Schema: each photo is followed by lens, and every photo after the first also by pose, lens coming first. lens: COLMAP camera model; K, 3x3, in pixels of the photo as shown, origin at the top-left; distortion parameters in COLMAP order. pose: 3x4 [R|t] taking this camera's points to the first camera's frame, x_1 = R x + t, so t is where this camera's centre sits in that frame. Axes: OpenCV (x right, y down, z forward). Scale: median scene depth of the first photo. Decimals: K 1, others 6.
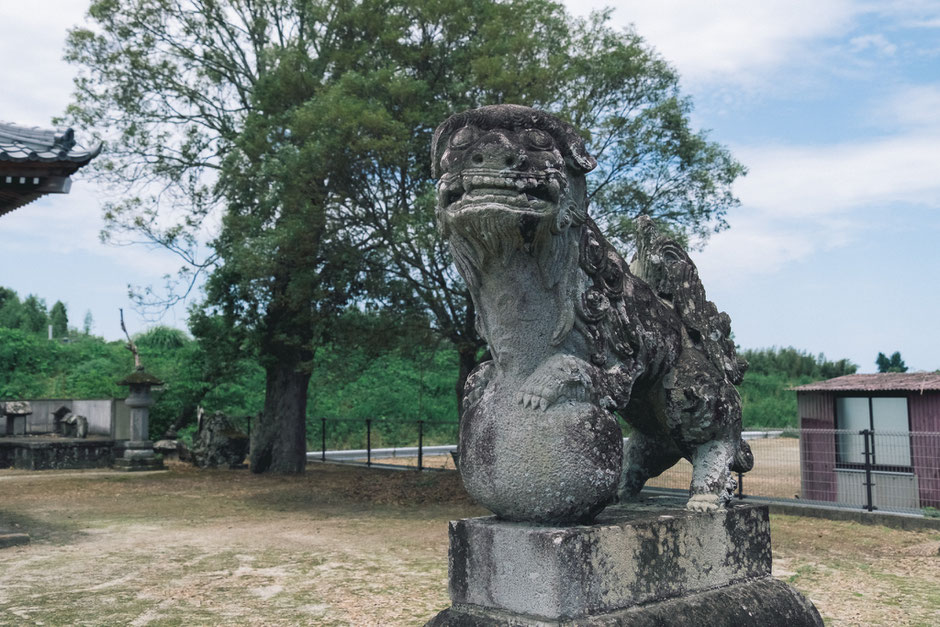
lens RADIAL K [[1087.3, 0, 466.4], [0, 1087.3, 305.3], [0, 0, 1]] dist [0.006245, 0.000000]
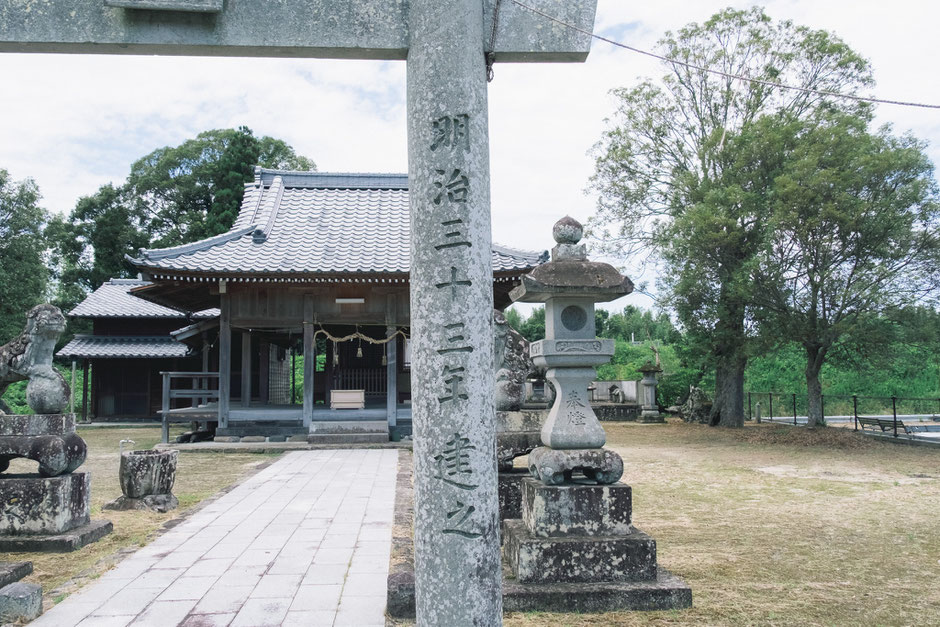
lens RADIAL K [[806.7, 0, 463.2], [0, 806.7, 310.8], [0, 0, 1]] dist [-0.034434, -0.029386]
pose [[0.812261, -0.048438, -0.581280, 0.187459], [0.048100, 0.998714, -0.016009, -0.013902], [0.581308, -0.014956, 0.813546, -0.164421]]
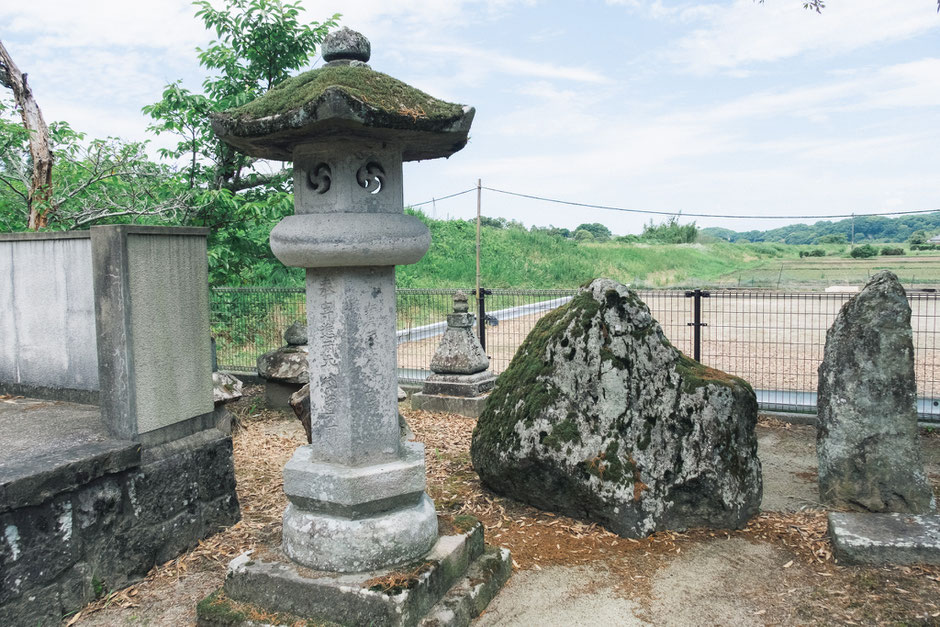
lens RADIAL K [[719.6, 0, 463.8], [0, 719.6, 310.5], [0, 0, 1]] dist [-0.051621, 0.013645]
pose [[0.881022, -0.042125, 0.471197, -0.335349], [-0.031476, 0.988601, 0.147234, 0.081300], [-0.472028, -0.144547, 0.869653, 0.874819]]
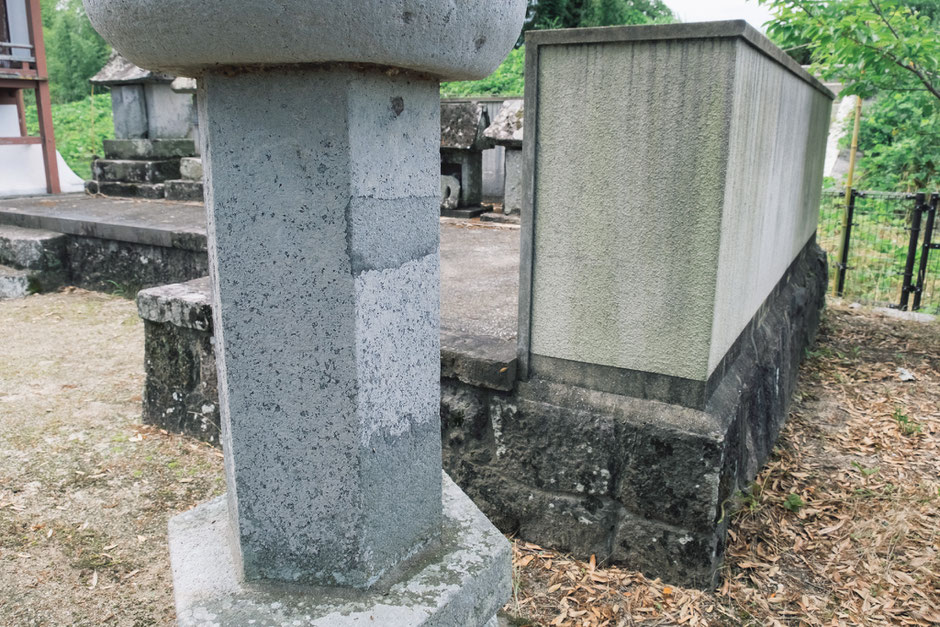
lens RADIAL K [[719.6, 0, 435.2], [0, 719.6, 307.3], [0, 0, 1]] dist [-0.051621, 0.013645]
pose [[0.325998, 0.238831, -0.914705, -0.249799], [0.073642, 0.958207, 0.276435, 0.093569], [0.942498, -0.157478, 0.294785, 0.976496]]
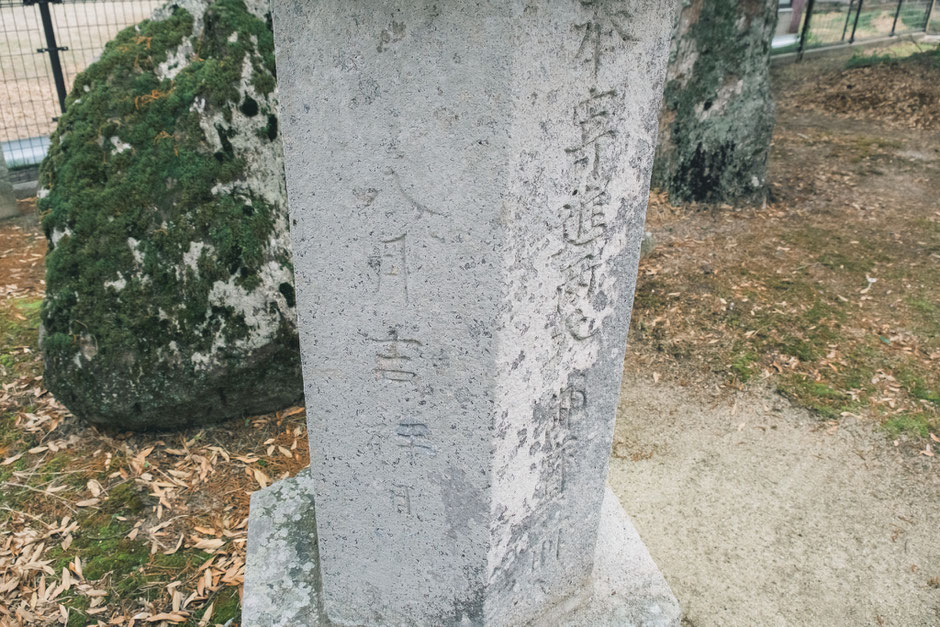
lens RADIAL K [[719.6, 0, 469.5], [0, 719.6, 308.8], [0, 0, 1]] dist [-0.051621, 0.013645]
pose [[-0.133439, -0.447607, 0.884218, -0.325265], [-0.109485, 0.893394, 0.435729, 0.093595], [-0.984991, -0.038665, -0.168220, 0.989291]]
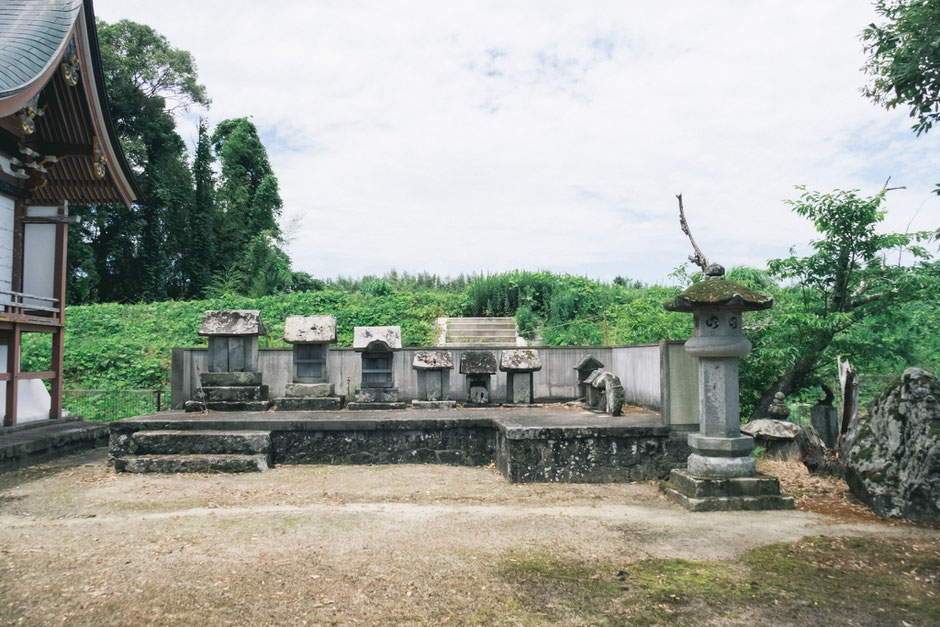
lens RADIAL K [[719.6, 0, 469.5], [0, 719.6, 309.6], [0, 0, 1]] dist [-0.051621, 0.013645]
pose [[0.811278, -0.035958, -0.583554, -0.209105], [0.048089, 0.998829, 0.005309, 0.066634], [0.582680, -0.032370, 0.812057, 0.696344]]
